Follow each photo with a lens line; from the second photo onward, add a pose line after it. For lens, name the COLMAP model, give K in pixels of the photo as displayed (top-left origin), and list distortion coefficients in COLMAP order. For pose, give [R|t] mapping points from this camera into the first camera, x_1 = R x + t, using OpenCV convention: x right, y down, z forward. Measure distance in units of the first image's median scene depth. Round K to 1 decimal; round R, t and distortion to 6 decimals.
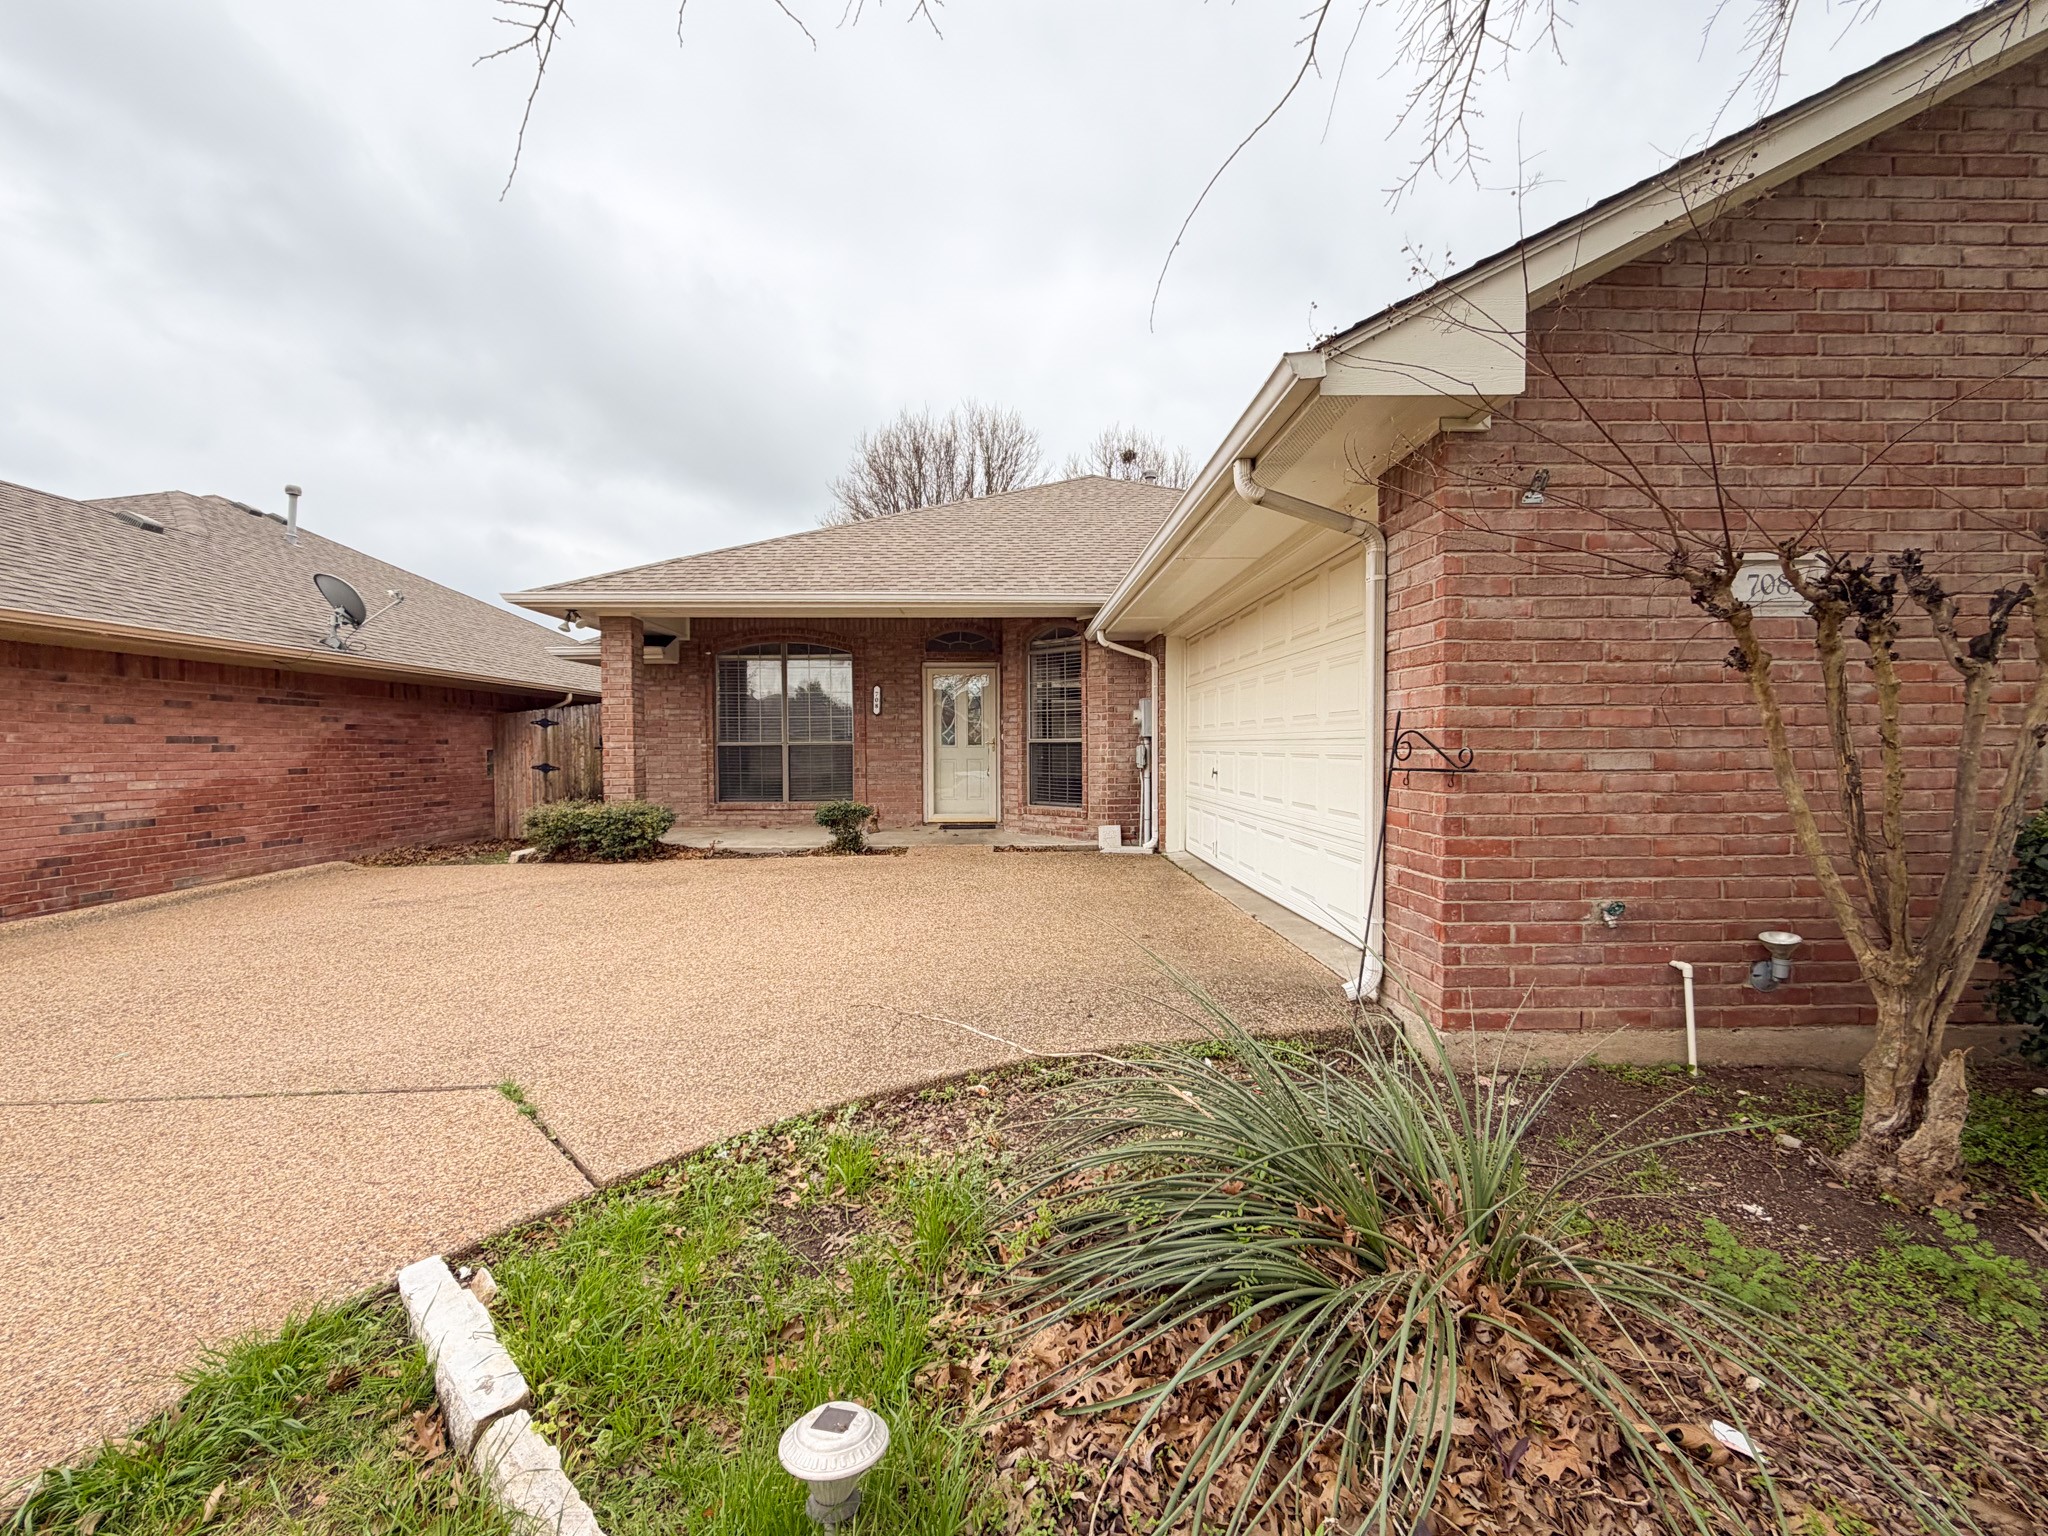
lens RADIAL K [[838.8, 0, 1019.0], [0, 838.8, 763.0], [0, 0, 1]] dist [0.000374, 0.000131]
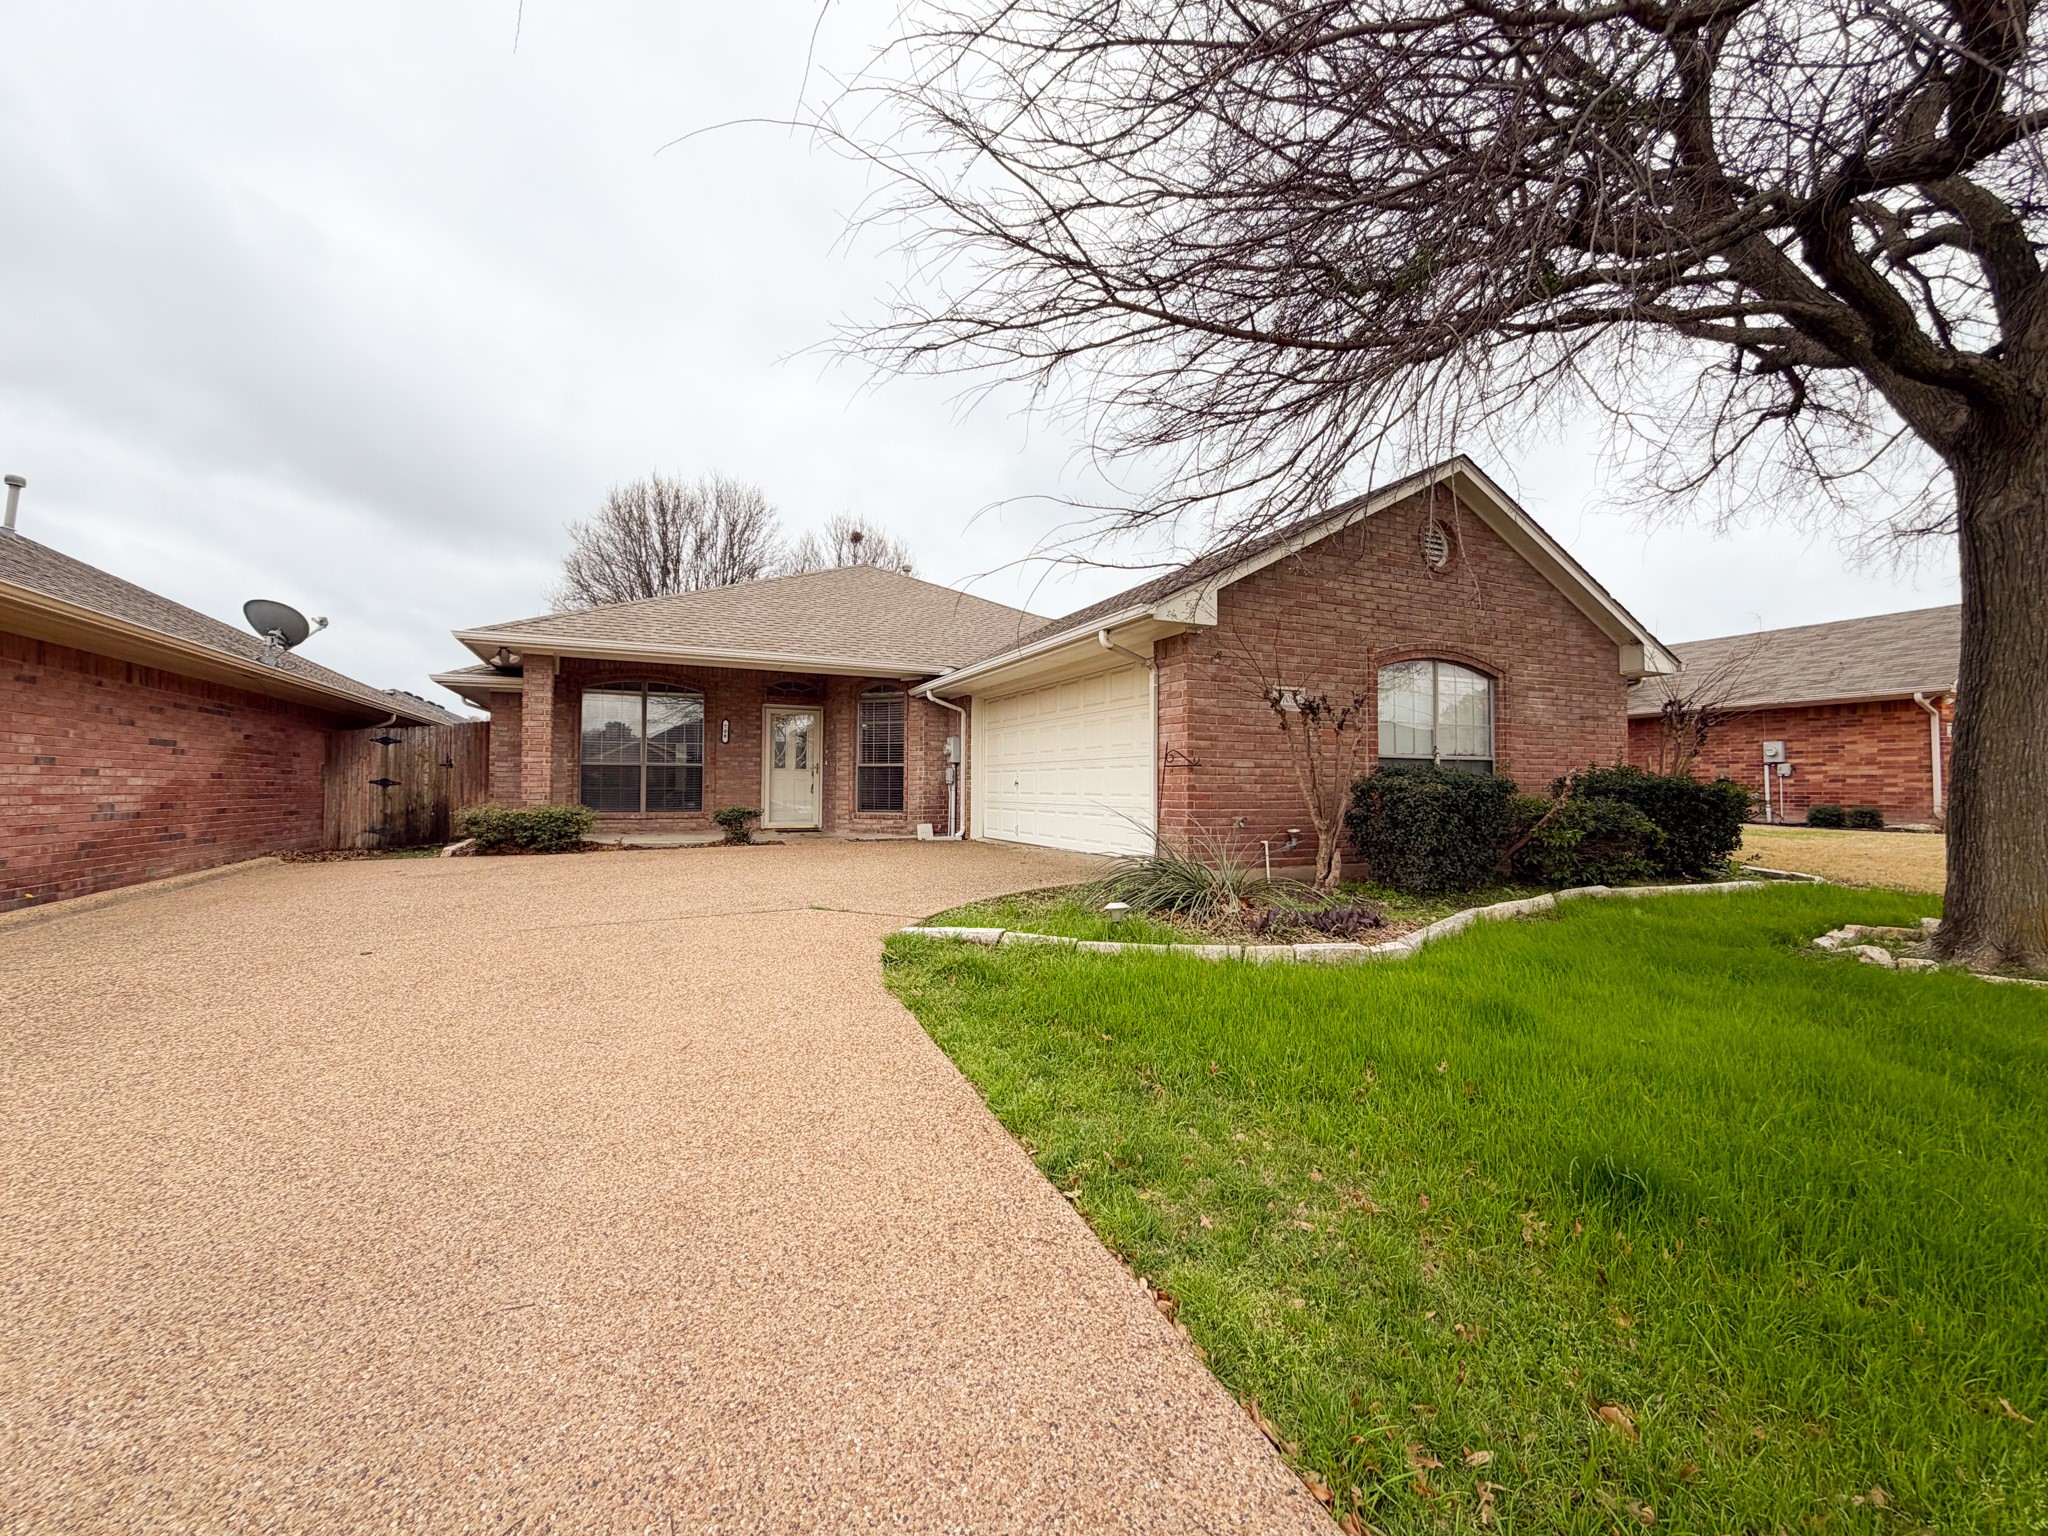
lens RADIAL K [[817.7, 0, 988.6], [0, 817.7, 763.8], [0, 0, 1]] dist [0.000445, 0.000277]
pose [[0.925364, 0.023486, 0.378353, -0.343115], [-0.003801, 0.998604, -0.052692, 0.047468], [-0.379062, 0.047321, 0.924161, -0.365832]]
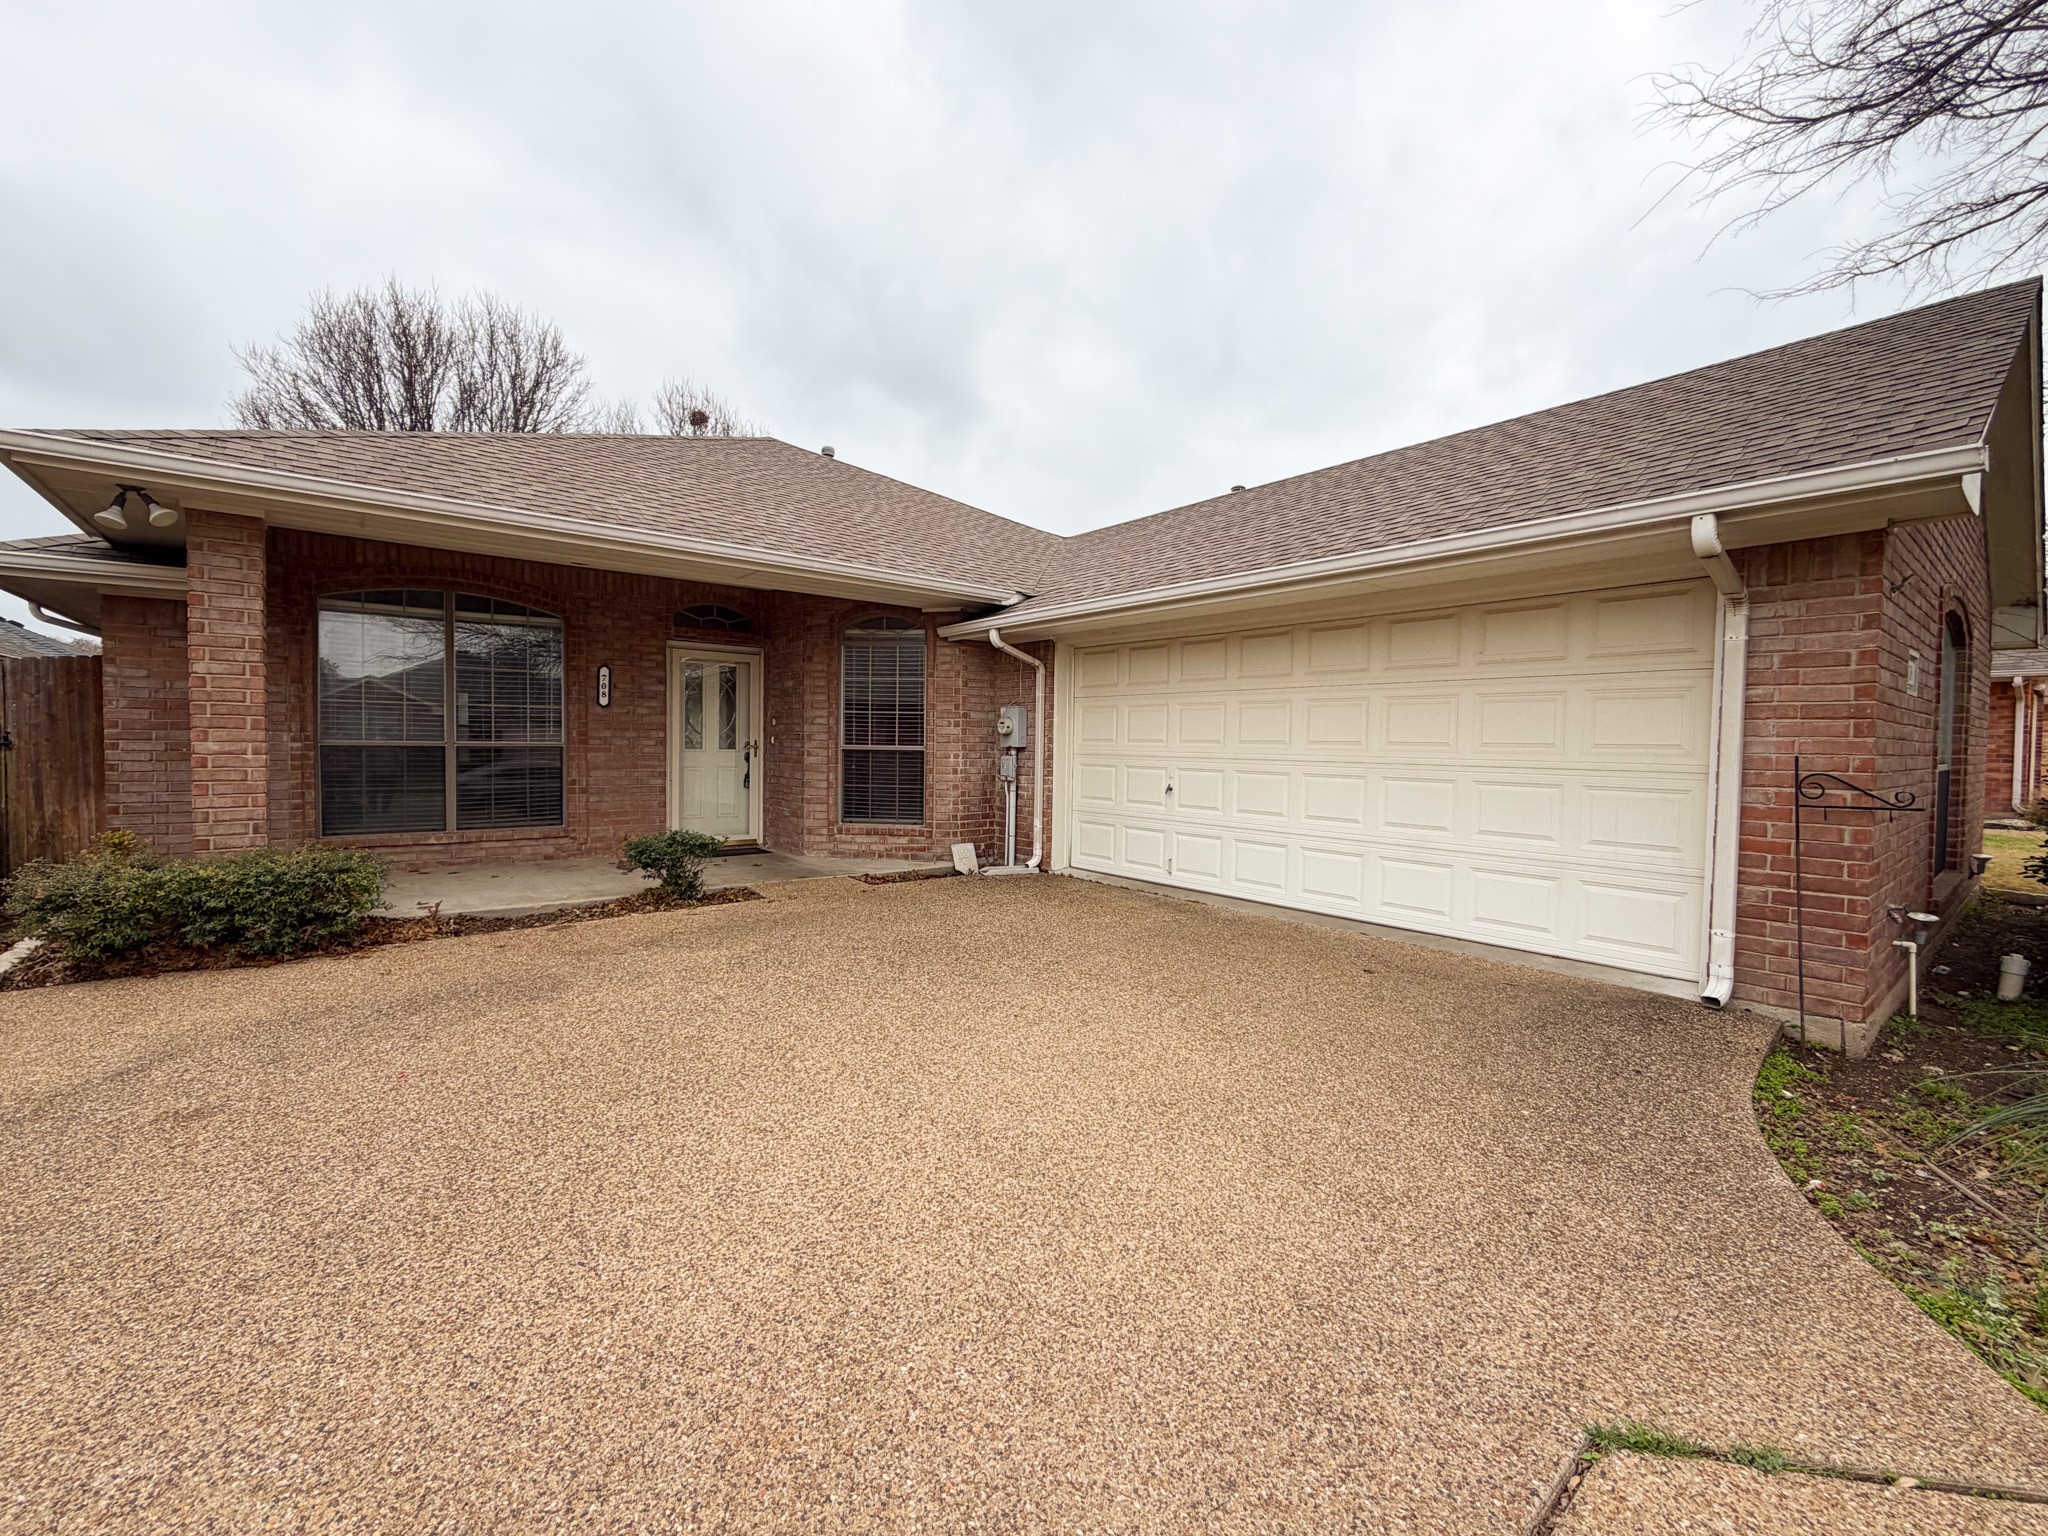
lens RADIAL K [[838.8, 0, 975.1], [0, 838.8, 764.0], [0, 0, 1]] dist [0.000374, 0.000131]
pose [[0.801578, 0.000427, 0.597890, -0.444995], [-0.007007, 0.999938, 0.008680, -0.020383], [-0.597849, -0.011148, 0.801531, 0.284138]]
